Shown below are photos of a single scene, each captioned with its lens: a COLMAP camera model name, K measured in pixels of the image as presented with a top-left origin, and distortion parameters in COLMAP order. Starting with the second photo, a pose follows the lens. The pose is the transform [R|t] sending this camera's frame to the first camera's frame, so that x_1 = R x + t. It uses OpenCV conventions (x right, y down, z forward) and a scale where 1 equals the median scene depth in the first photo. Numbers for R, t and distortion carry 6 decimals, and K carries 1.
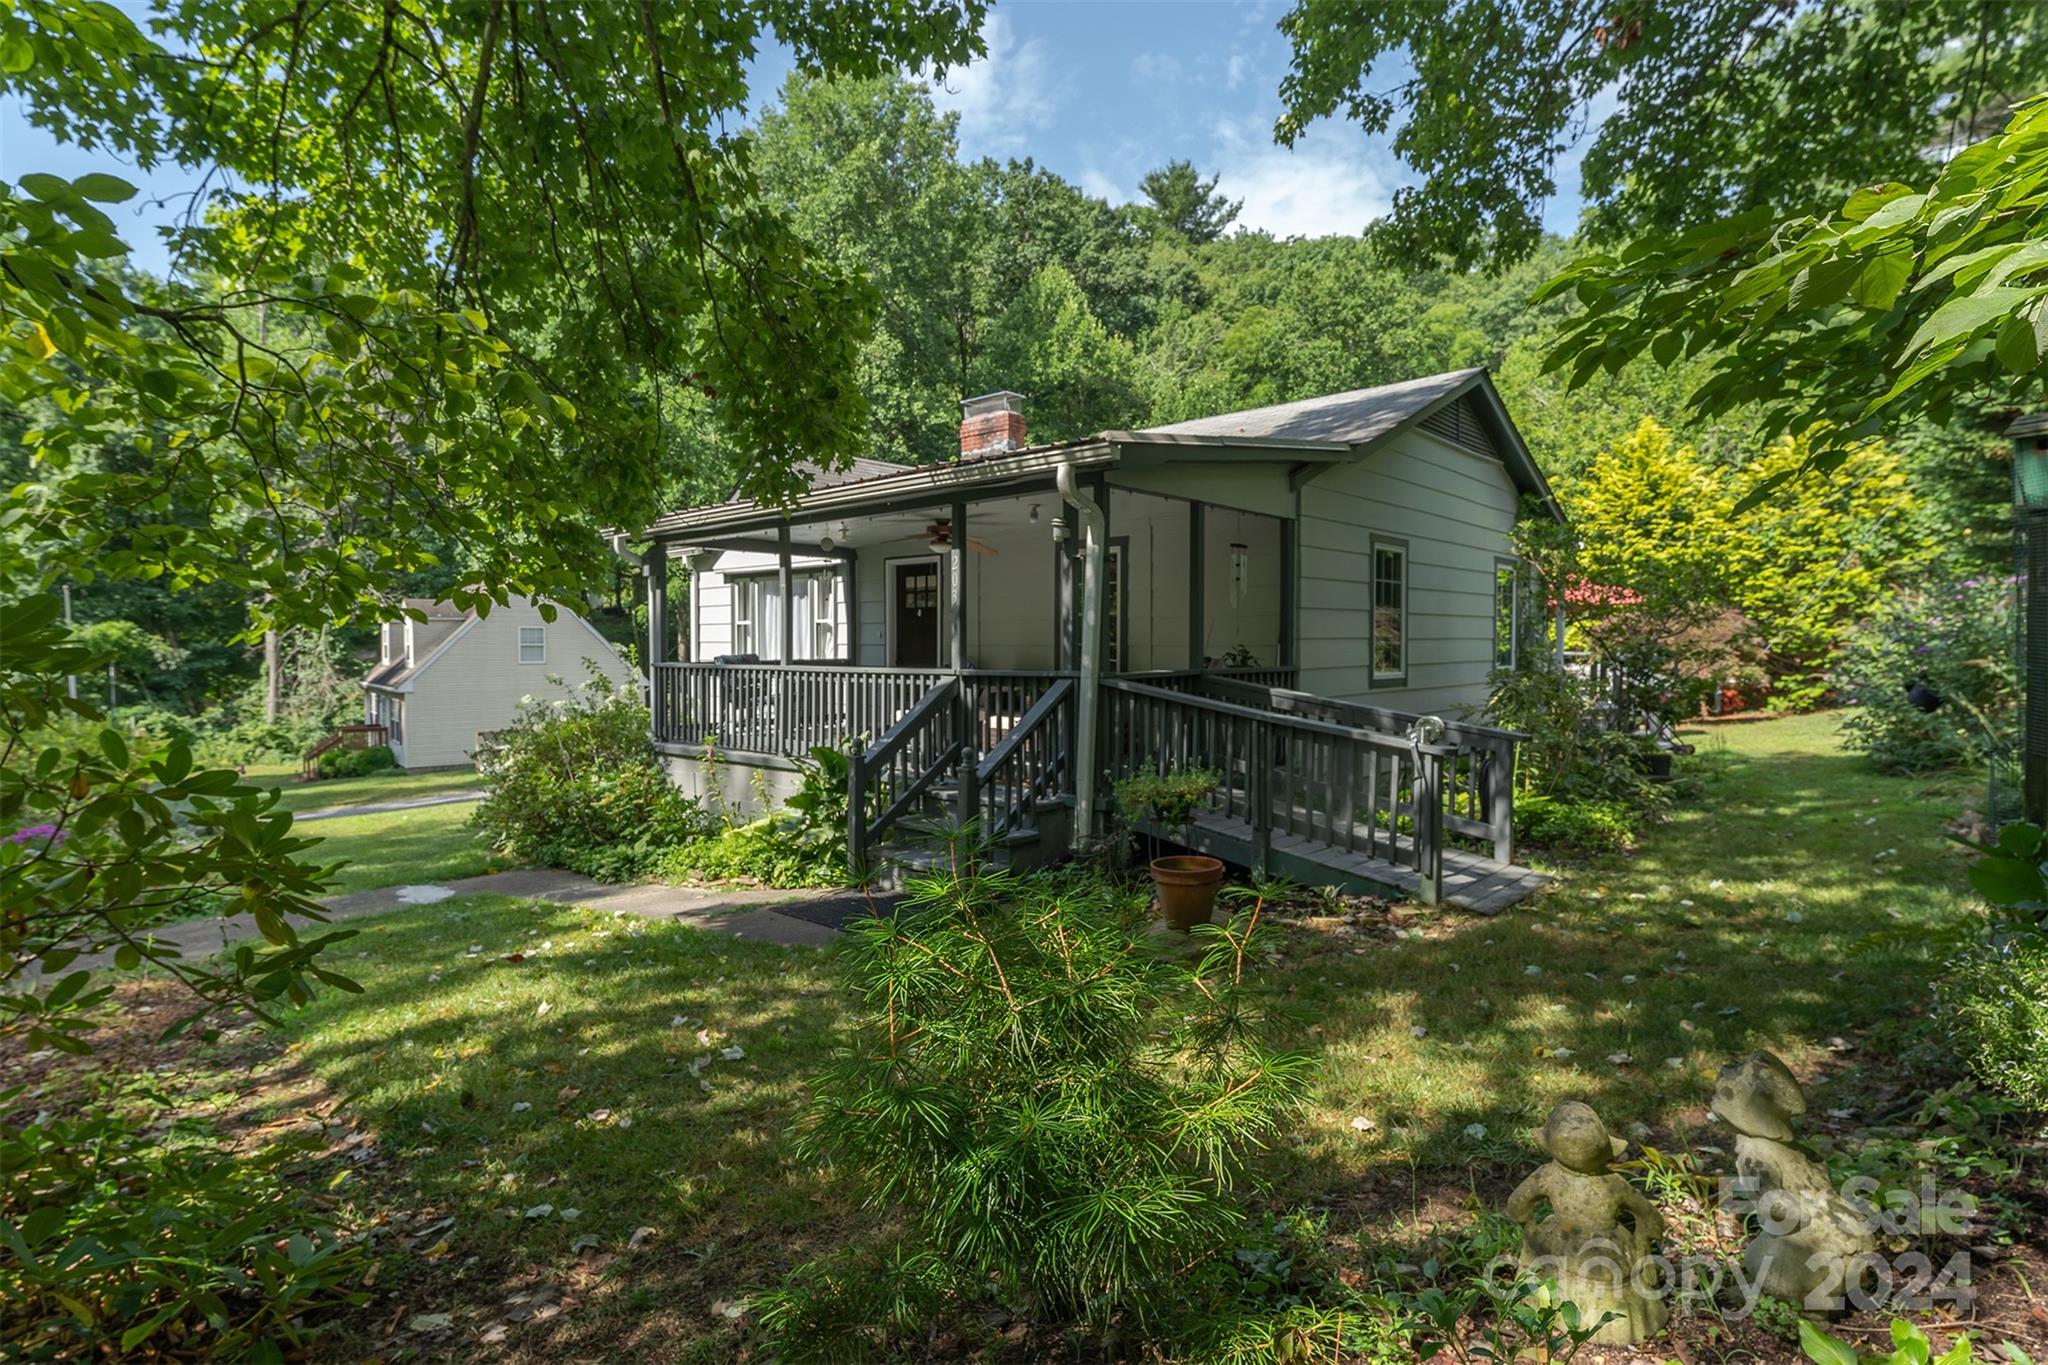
lens RADIAL K [[1032.1, 0, 1024.0], [0, 1032.1, 682.5], [0, 0, 1]] dist [-0.003226, -0.000141]
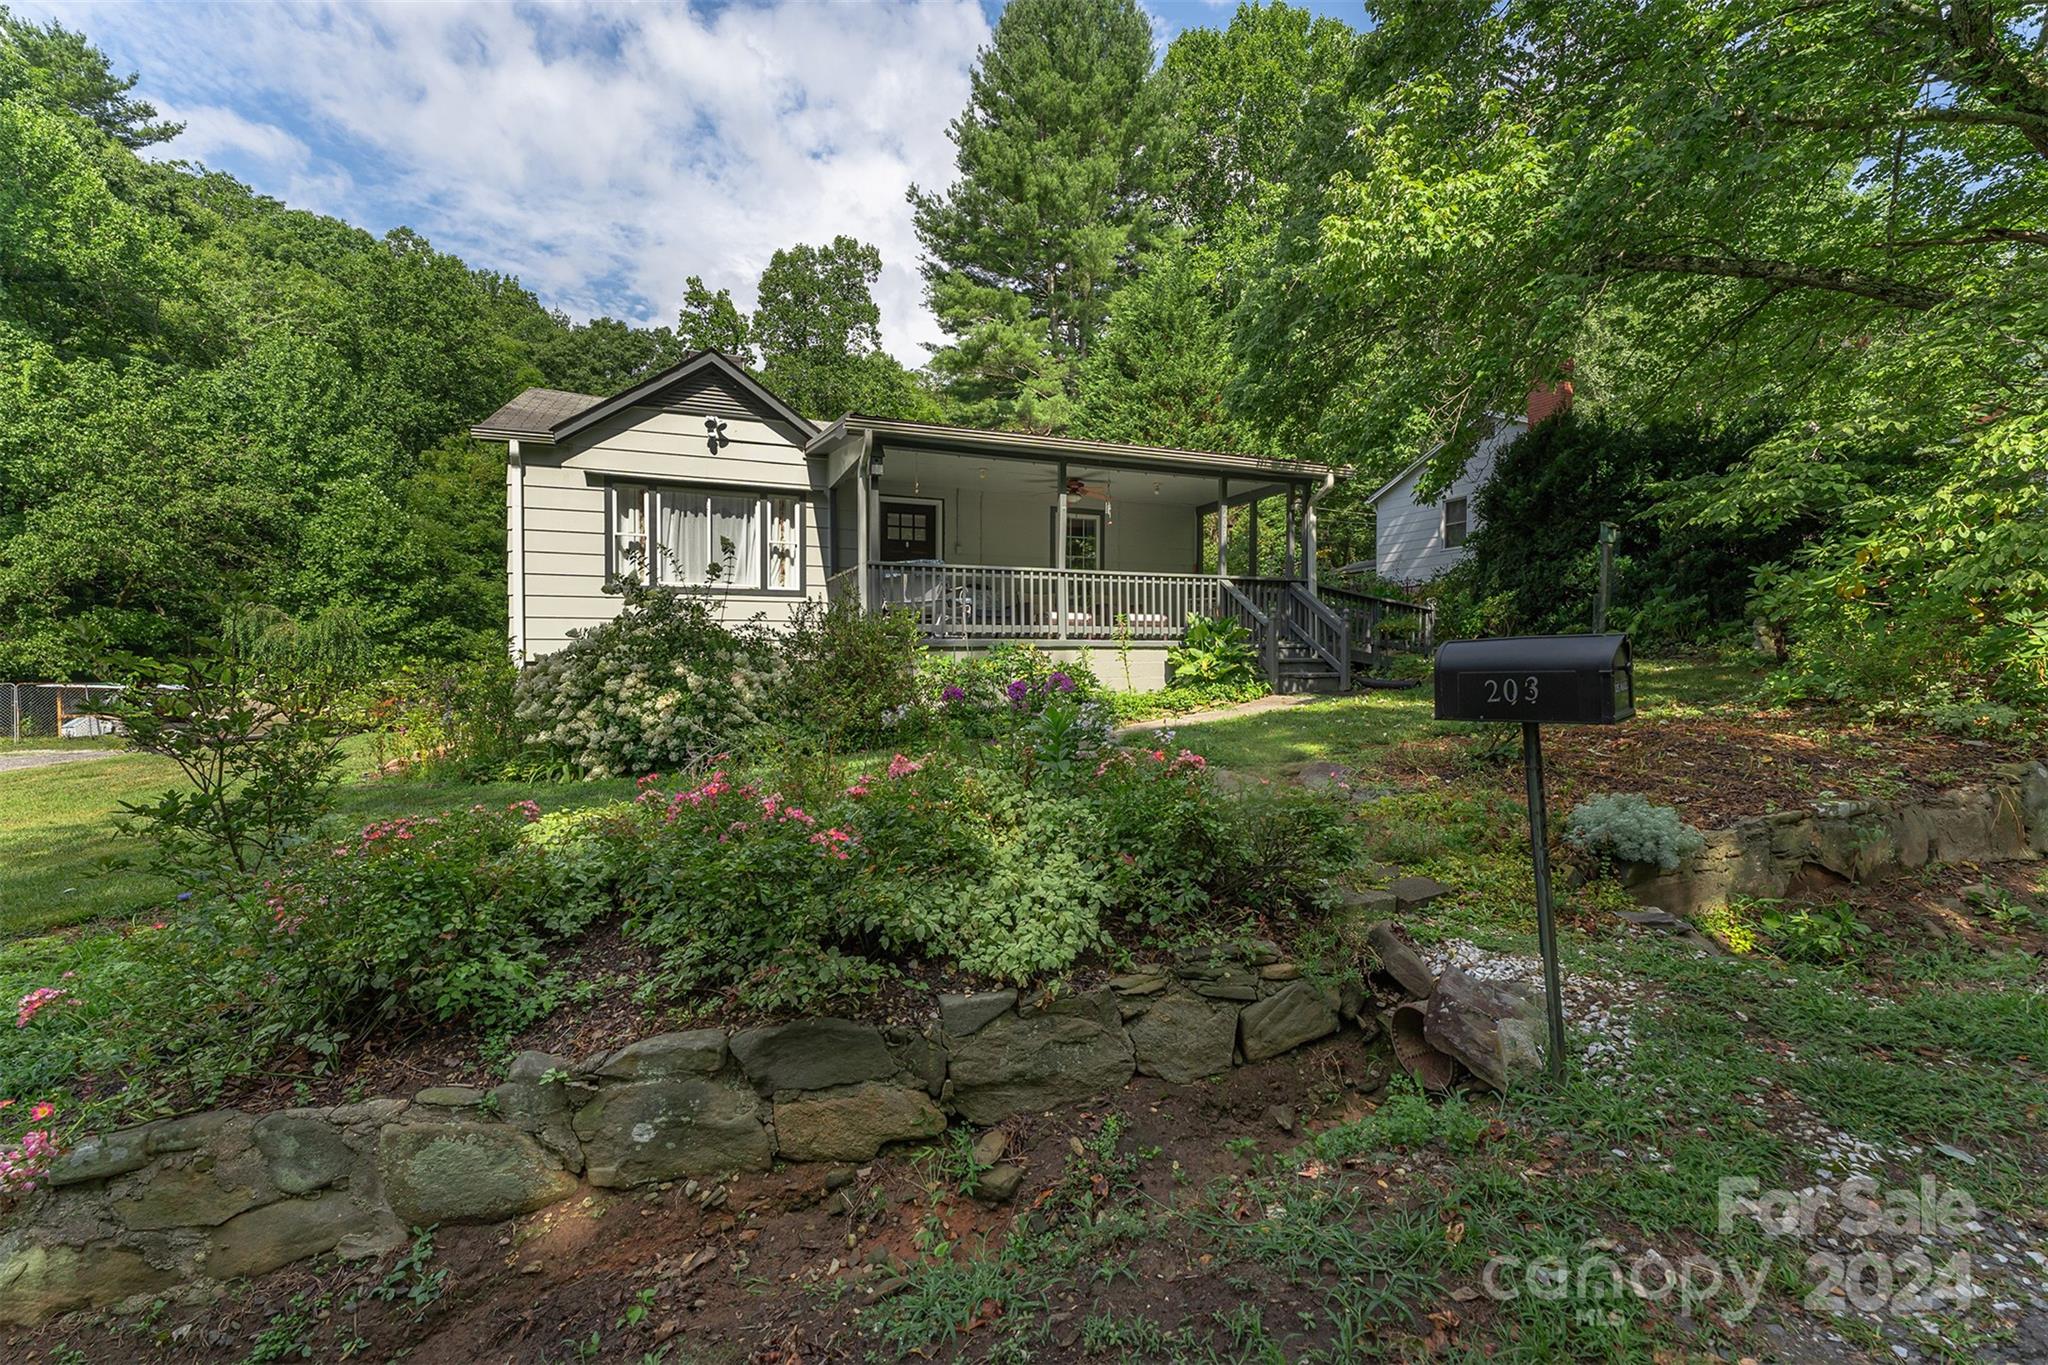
lens RADIAL K [[843.6, 0, 1014.8], [0, 843.6, 678.7], [0, 0, 1]] dist [0.009323, -0.002706]
pose [[0.443521, -0.019818, 0.896045, -0.540893], [0.026210, 0.999615, 0.009135, 0.047809], [-0.895880, 0.019434, 0.443870, 0.264013]]
